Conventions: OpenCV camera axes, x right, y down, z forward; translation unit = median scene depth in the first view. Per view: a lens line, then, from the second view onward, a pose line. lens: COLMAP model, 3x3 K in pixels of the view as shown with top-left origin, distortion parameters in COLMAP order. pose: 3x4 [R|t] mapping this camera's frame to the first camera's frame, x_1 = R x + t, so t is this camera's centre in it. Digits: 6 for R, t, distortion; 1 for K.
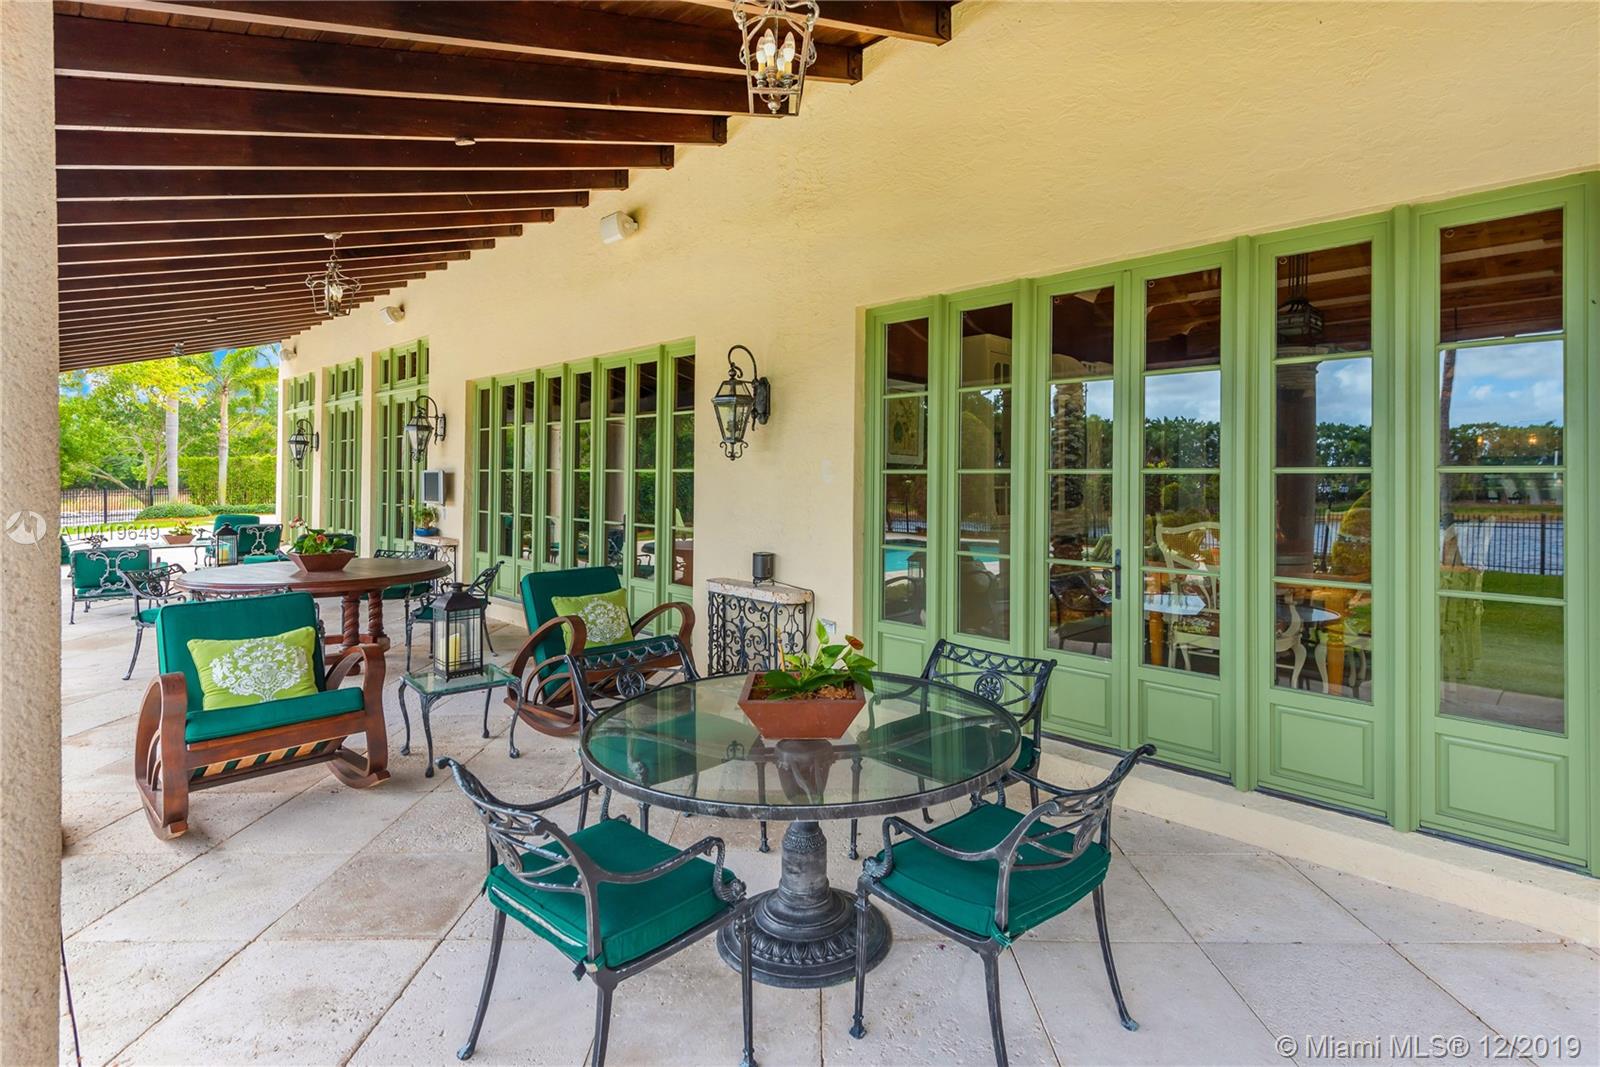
lens RADIAL K [[810.3, 0, 809.1], [0, 810.3, 476.9], [0, 0, 1]] dist [0.002119, 0.000051]
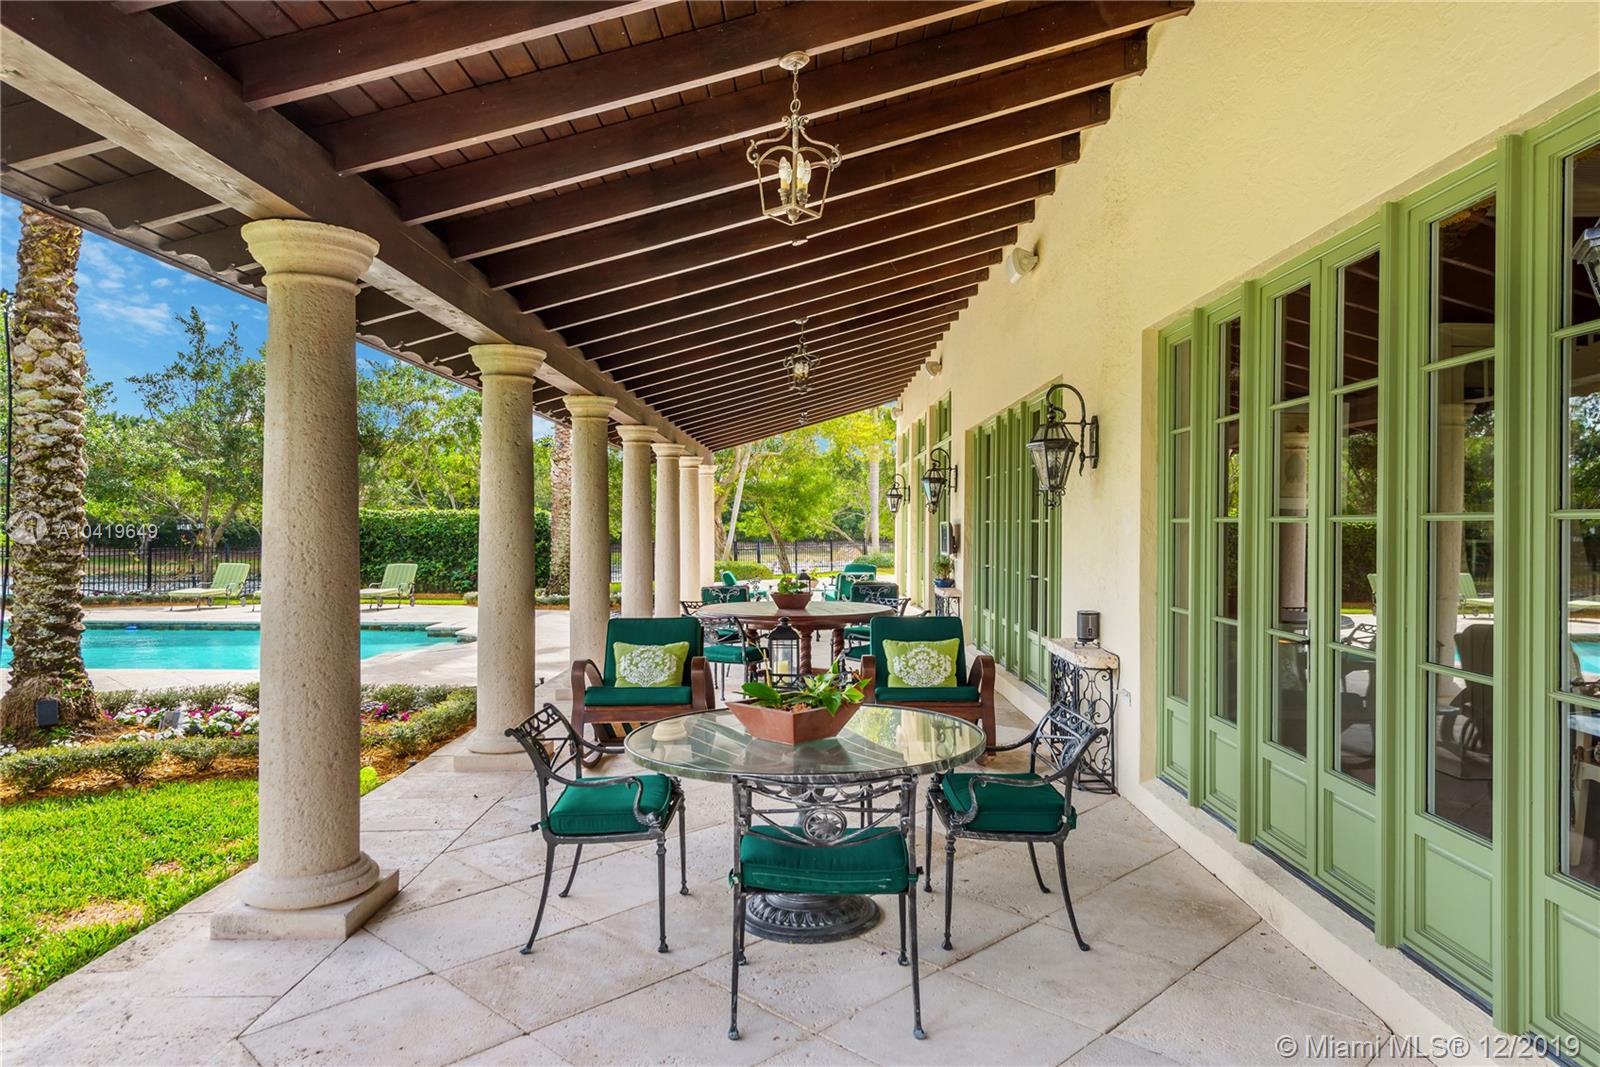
lens RADIAL K [[1020.3, 0, 800.0], [0, 1020.3, 533.5], [0, 0, 1]] dist [0.006297, 0.001485]
pose [[0.700019, -0.000237, -0.714124, 0.524557], [0.003767, 0.999987, 0.003361, 0.001973], [0.714114, -0.005043, 0.700011, -0.025805]]
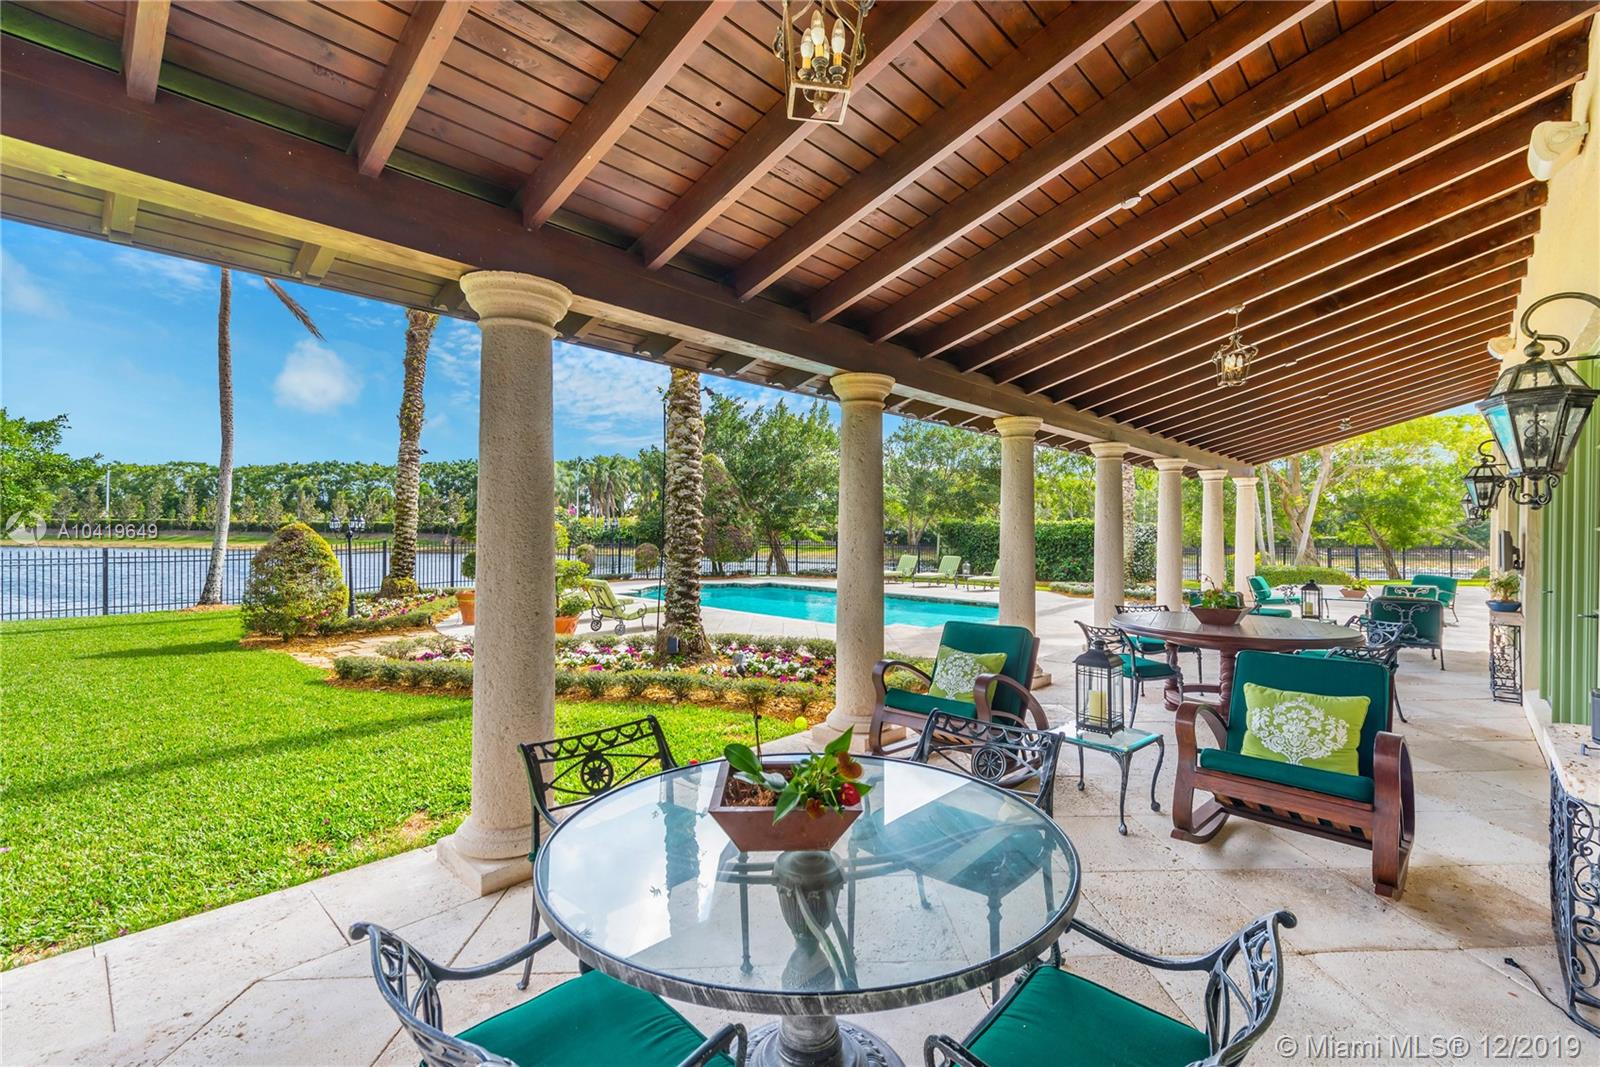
lens RADIAL K [[693.3, 0, 800.0], [0, 693.3, 533.5], [0, 0, 1]] dist [0.000388, -0.000048]
pose [[0.026016, -0.001805, -0.999660, 0.350519], [-0.004727, 0.999987, -0.001928, -0.000985], [0.999650, 0.004775, 0.026007, 0.477753]]
